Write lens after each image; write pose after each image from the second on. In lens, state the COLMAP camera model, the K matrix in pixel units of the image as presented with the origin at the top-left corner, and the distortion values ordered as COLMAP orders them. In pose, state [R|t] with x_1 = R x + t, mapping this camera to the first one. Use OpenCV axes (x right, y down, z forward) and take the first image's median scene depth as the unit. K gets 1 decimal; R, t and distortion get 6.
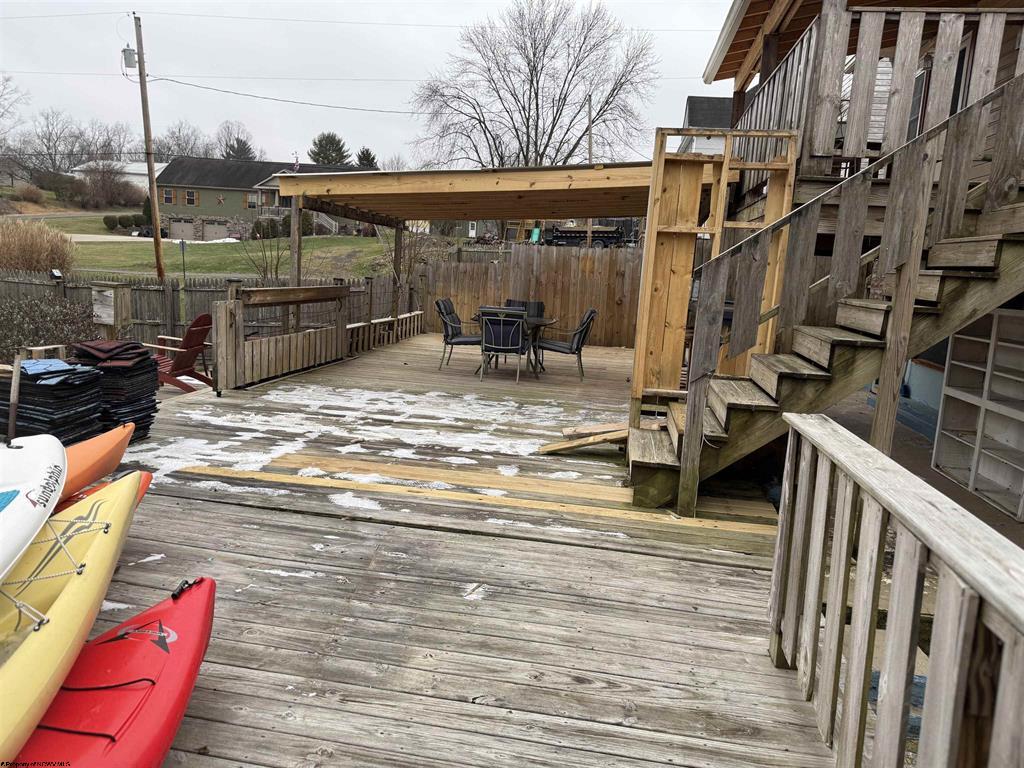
lens RADIAL K [[726.6, 0, 512.0], [0, 726.6, 384.0], [0, 0, 1]] dist [0.001375, -0.001242]
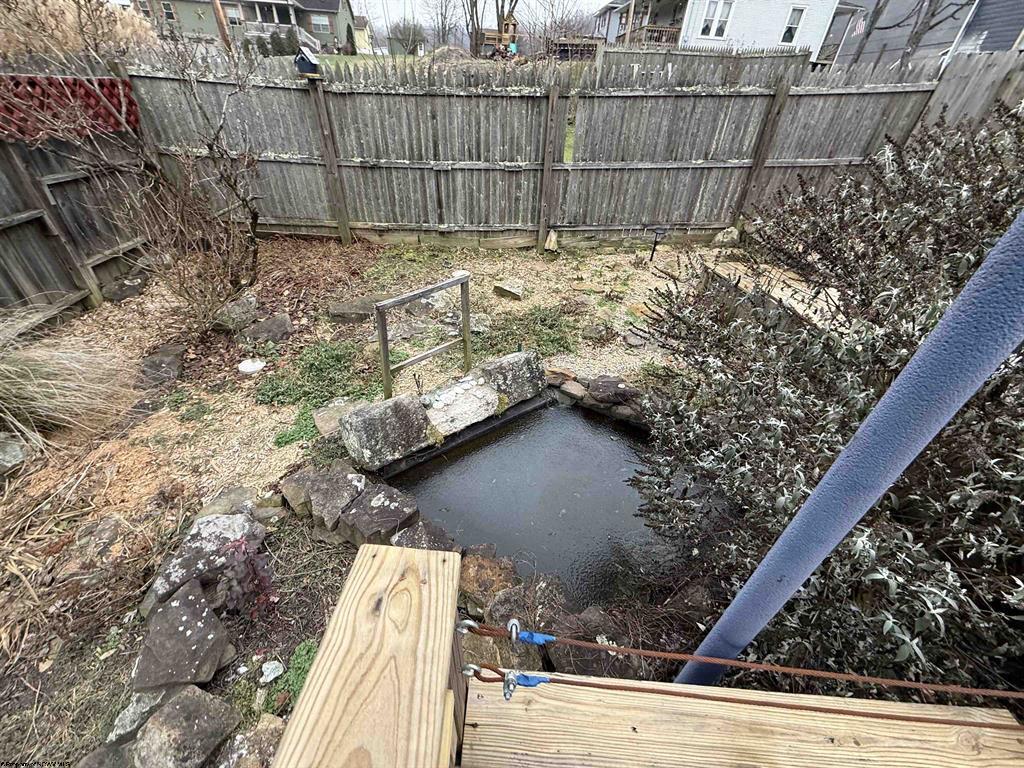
lens RADIAL K [[404.7, 0, 512.0], [0, 404.7, 384.0], [0, 0, 1]] dist [-0.001556, 0.000000]
pose [[0.978126, -0.130374, 0.162085, -0.563725], [0.043037, 0.889189, 0.455512, -0.077078], [-0.203511, -0.438573, 0.875350, 0.646756]]
